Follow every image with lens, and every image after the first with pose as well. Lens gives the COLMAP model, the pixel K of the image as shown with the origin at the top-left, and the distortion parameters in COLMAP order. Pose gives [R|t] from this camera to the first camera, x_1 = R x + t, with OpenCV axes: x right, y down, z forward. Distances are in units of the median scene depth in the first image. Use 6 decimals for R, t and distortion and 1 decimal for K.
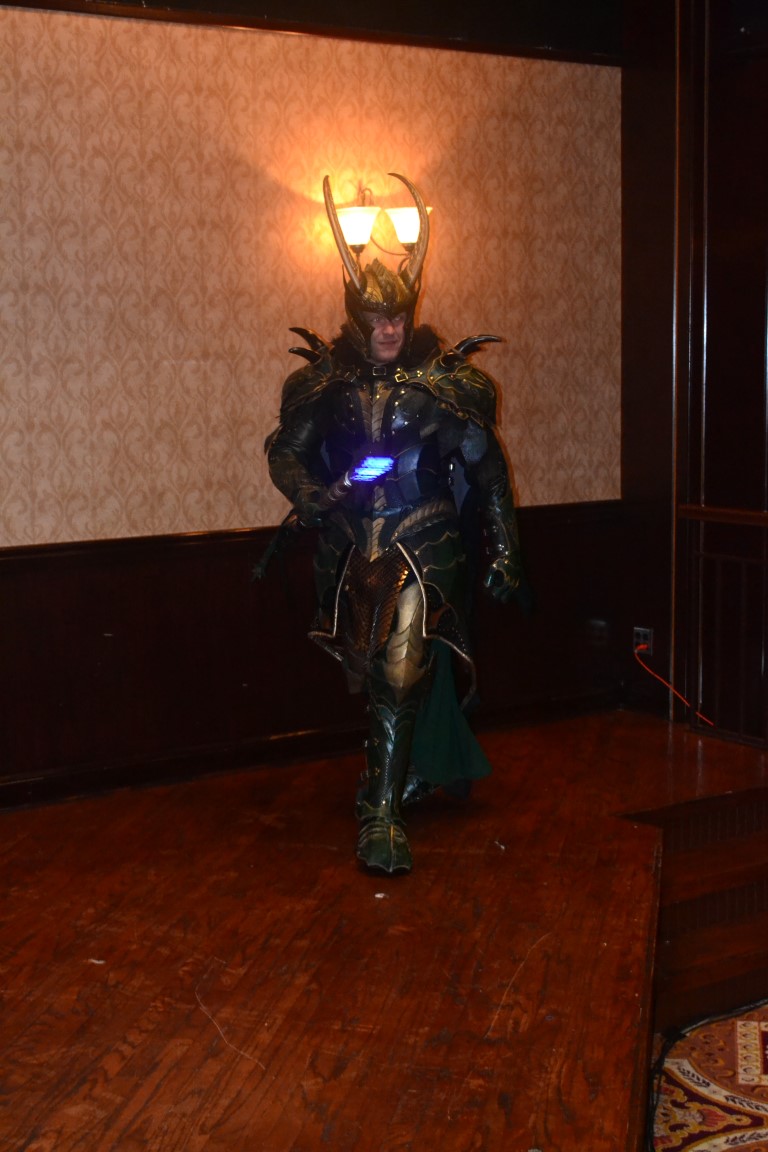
lens RADIAL K [[1850.4, 0, 392.2], [0, 1850.4, 563.5], [0, 0, 1]] dist [-0.005958, 0.000000]
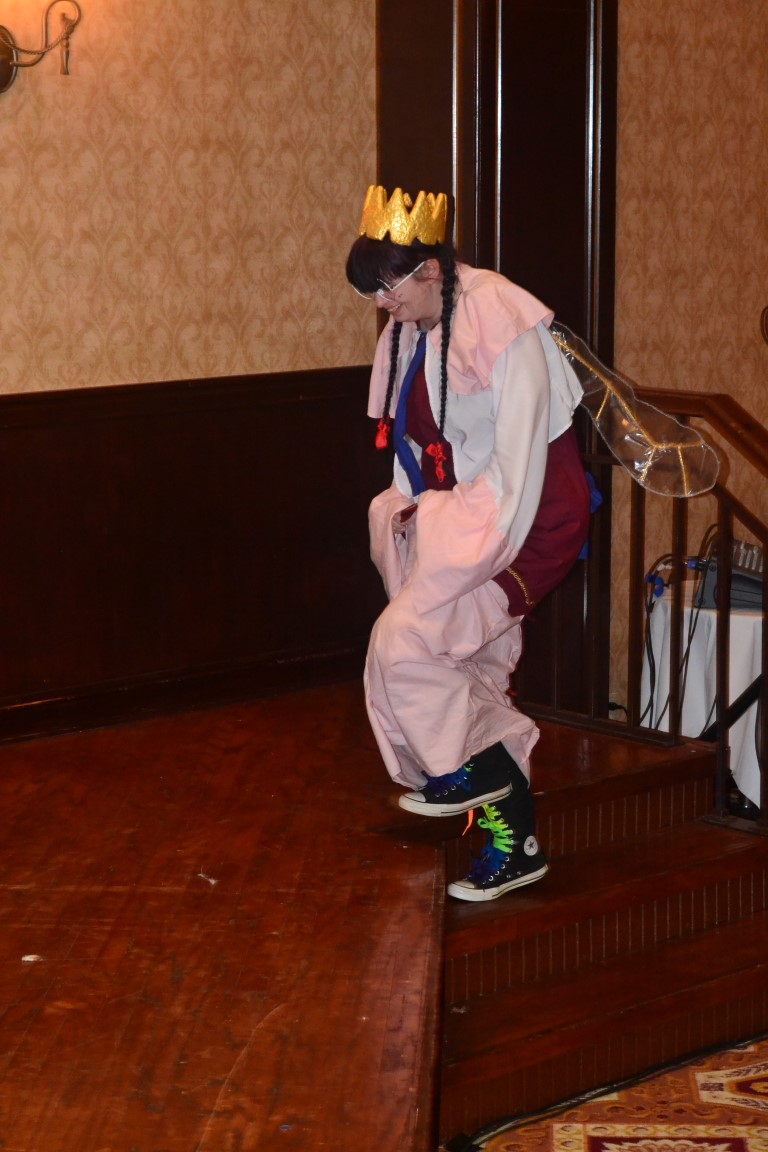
lens RADIAL K [[2792.1, 0, 384.3], [0, 2792.1, 574.3], [0, 0, 1]] dist [0.022430, 0.000000]
pose [[0.990211, -0.010898, 0.139149, -0.122512], [0.005463, 0.999209, 0.039377, 0.011475], [-0.139468, -0.038231, 0.989488, -0.088578]]
